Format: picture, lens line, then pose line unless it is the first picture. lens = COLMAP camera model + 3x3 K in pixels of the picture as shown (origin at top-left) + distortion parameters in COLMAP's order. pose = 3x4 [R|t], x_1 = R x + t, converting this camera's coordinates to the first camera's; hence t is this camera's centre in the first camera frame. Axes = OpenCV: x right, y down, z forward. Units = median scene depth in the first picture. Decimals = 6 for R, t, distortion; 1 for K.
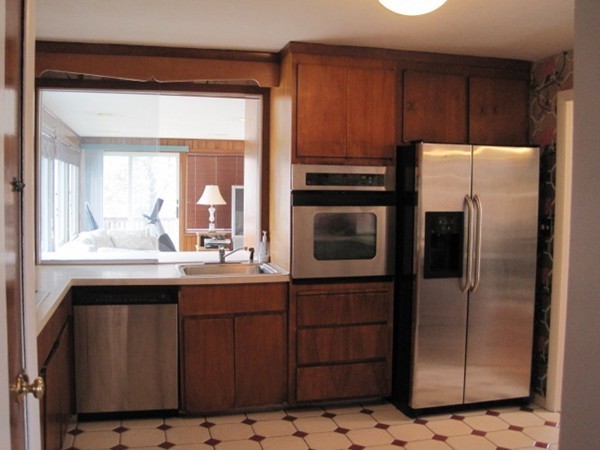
lens RADIAL K [[619.6, 0, 300.0], [0, 619.6, 225.0], [0, 0, 1]] dist [-0.117859, 0.014273]
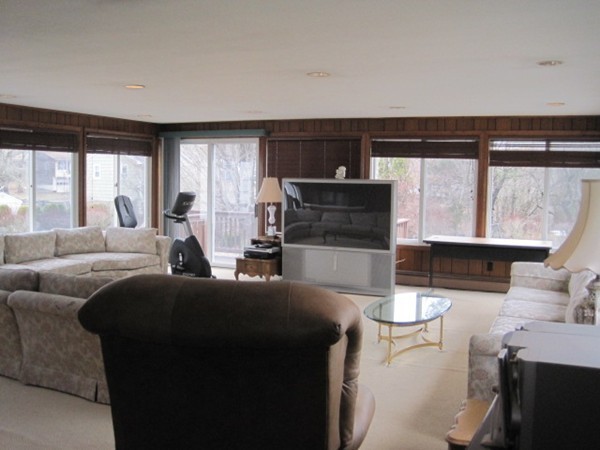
lens RADIAL K [[619.6, 0, 300.0], [0, 619.6, 225.0], [0, 0, 1]] dist [-0.117859, 0.014273]
pose [[0.748345, 0.050267, -0.661402, 0.403790], [-0.044488, 0.998683, 0.025564, -0.025440], [0.661816, 0.010294, 0.749596, 0.433648]]
